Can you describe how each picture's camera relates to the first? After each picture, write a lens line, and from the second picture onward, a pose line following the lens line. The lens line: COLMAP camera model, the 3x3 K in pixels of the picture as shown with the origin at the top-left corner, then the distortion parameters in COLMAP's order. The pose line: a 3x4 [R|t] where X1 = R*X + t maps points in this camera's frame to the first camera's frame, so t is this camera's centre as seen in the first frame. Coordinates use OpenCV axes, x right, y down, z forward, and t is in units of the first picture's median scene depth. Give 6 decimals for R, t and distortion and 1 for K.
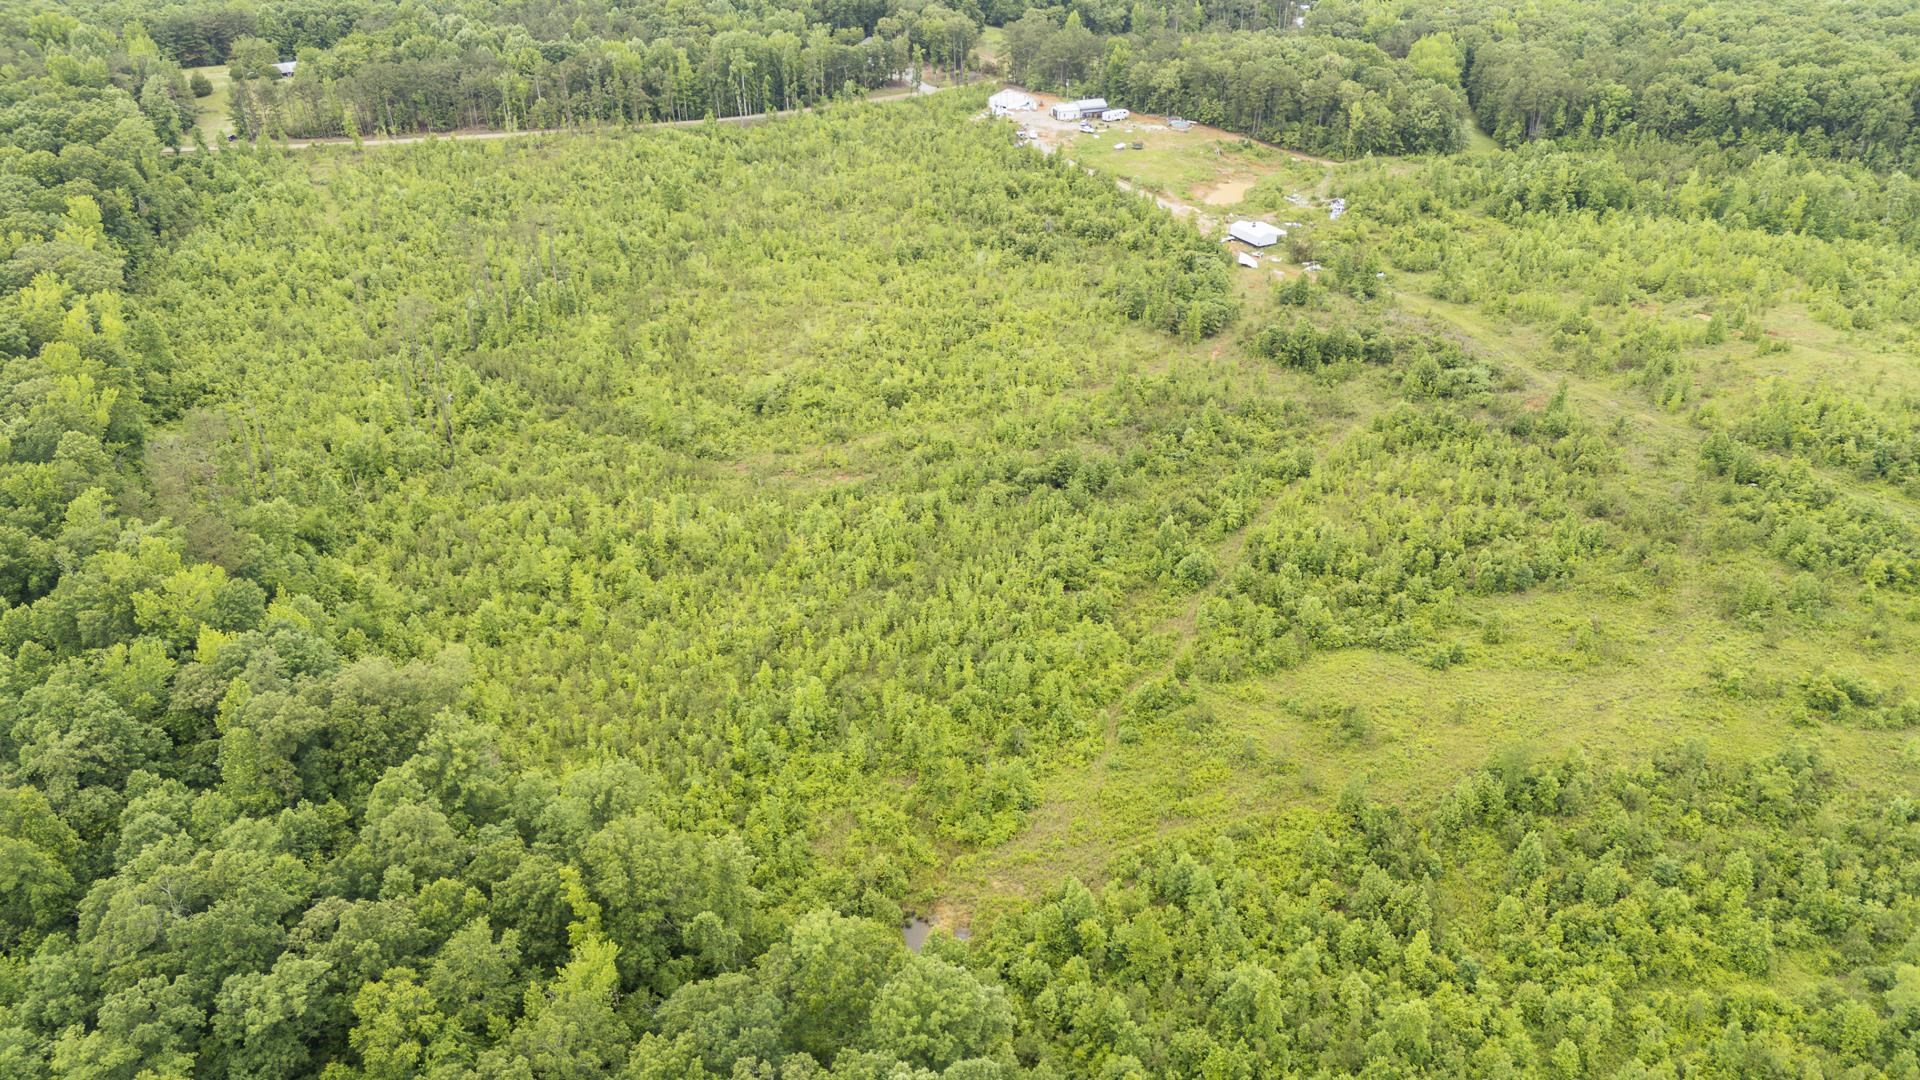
lens RADIAL K [[1389.3, 0, 960.0], [0, 1389.3, 540.0], [0, 0, 1]] dist [0.096607, -0.091133]
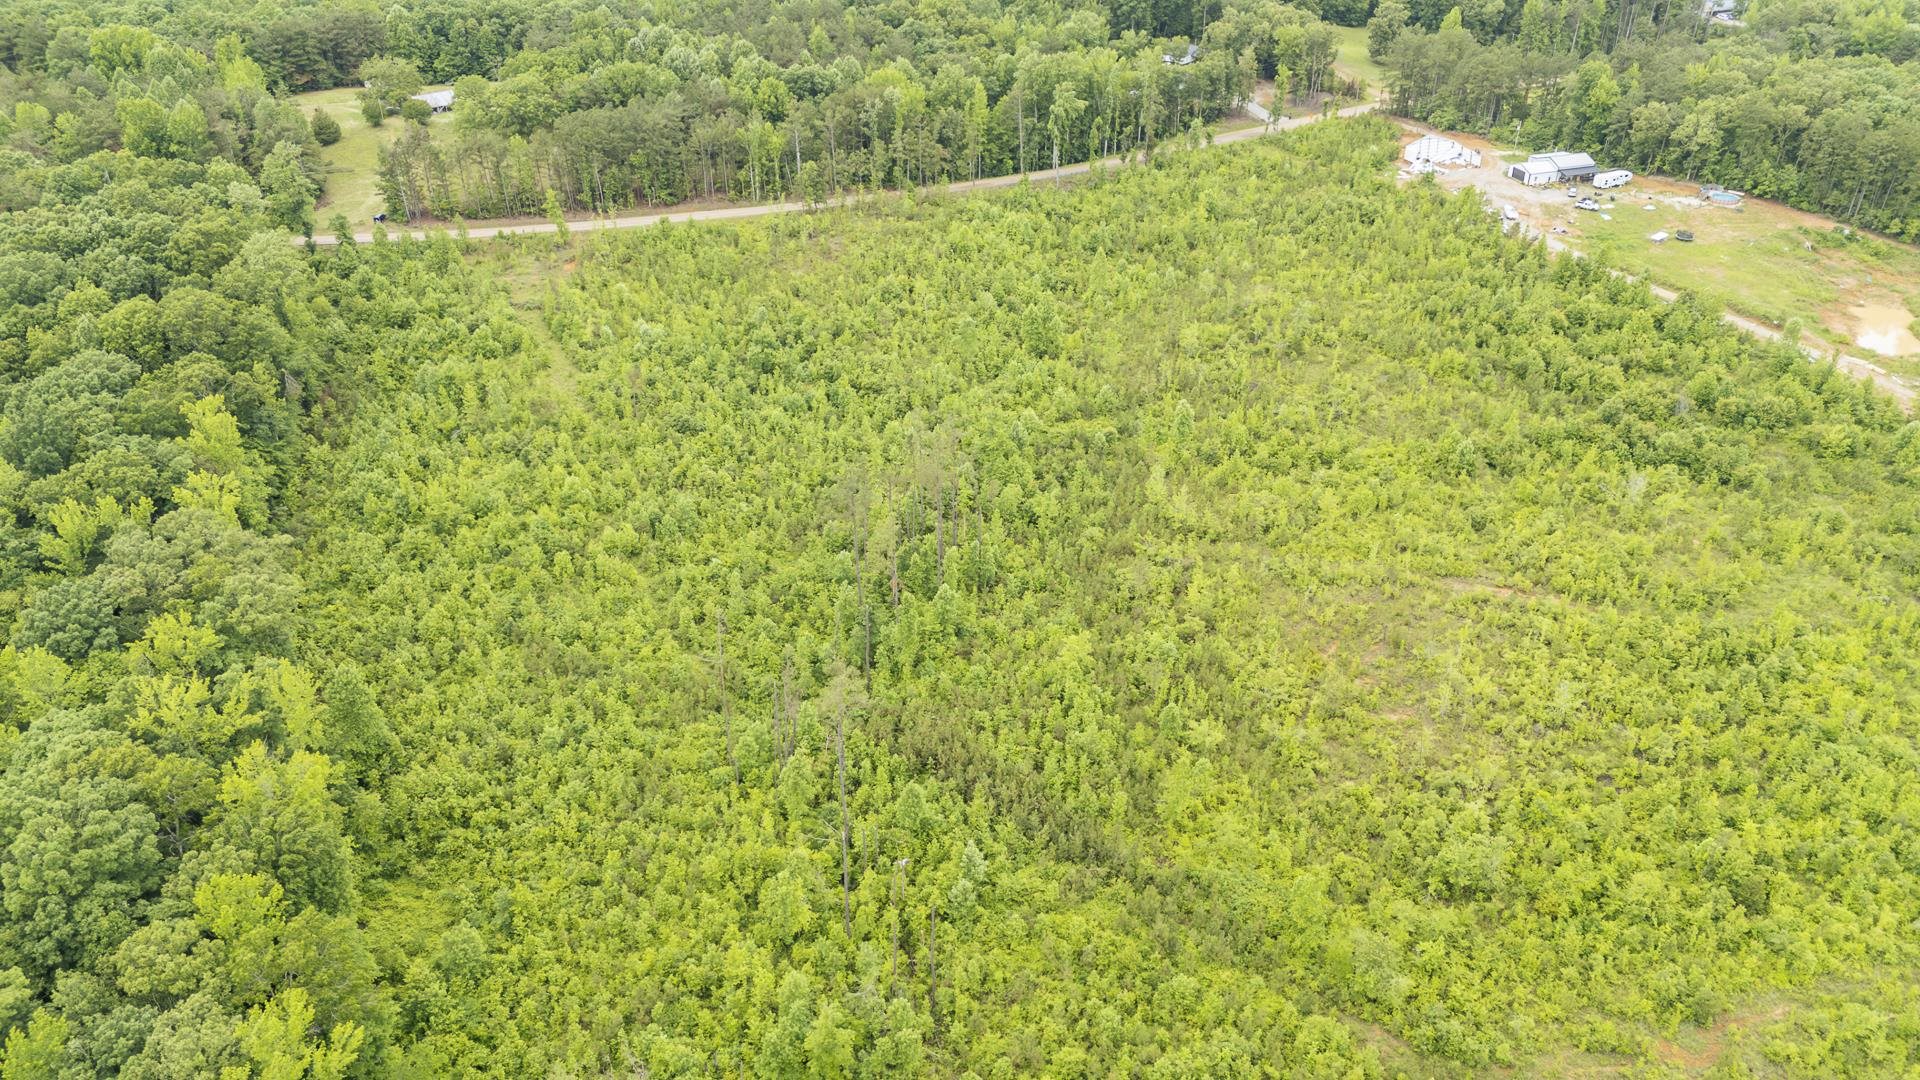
lens RADIAL K [[1389.3, 0, 960.0], [0, 1389.3, 540.0], [0, 0, 1]] dist [0.096607, -0.091133]
pose [[0.999795, 0.012371, -0.016009, -0.206234], [-0.011575, 0.998739, 0.048855, -0.157482], [0.016593, -0.048660, 0.998678, 0.286220]]
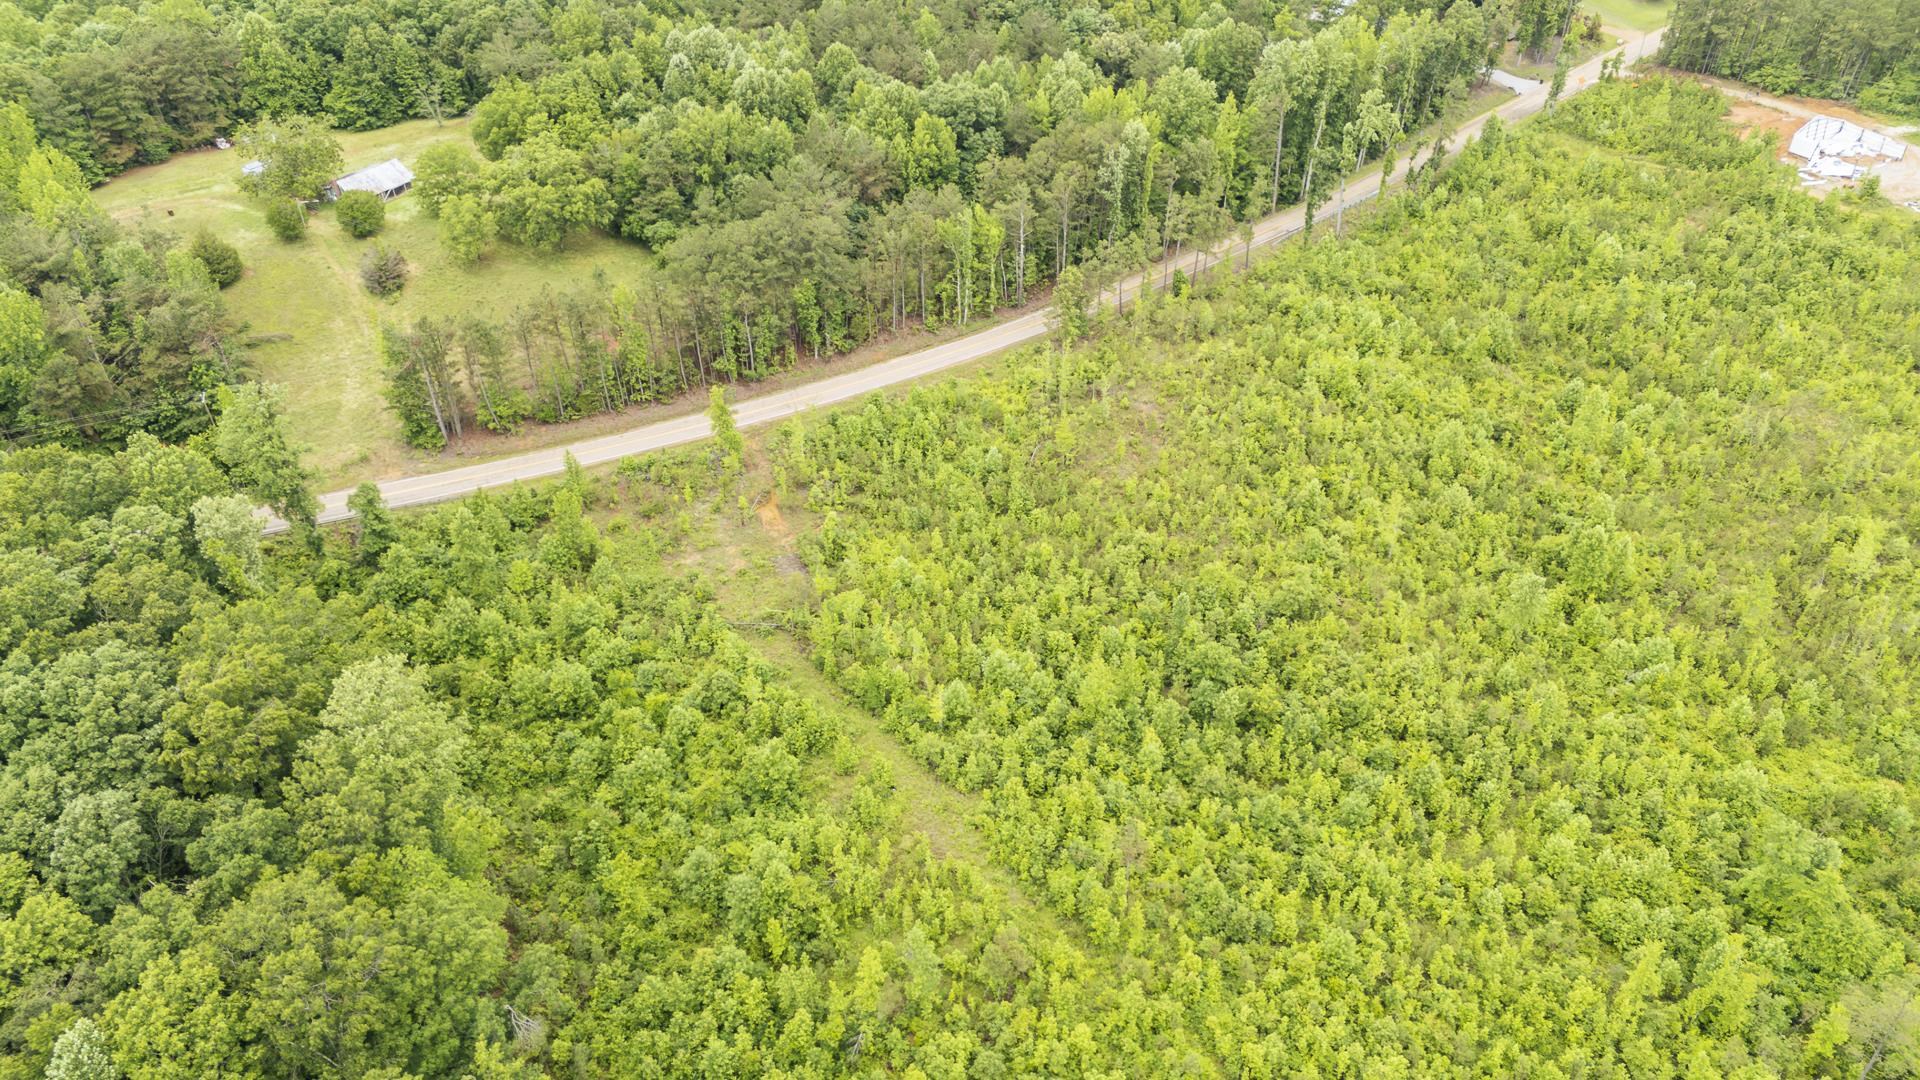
lens RADIAL K [[1389.3, 0, 960.0], [0, 1389.3, 540.0], [0, 0, 1]] dist [0.096607, -0.091133]
pose [[0.980968, -0.118473, 0.153835, -0.408385], [0.092725, 0.981936, 0.164933, -0.302922], [-0.170597, -0.147530, 0.974234, 0.550185]]
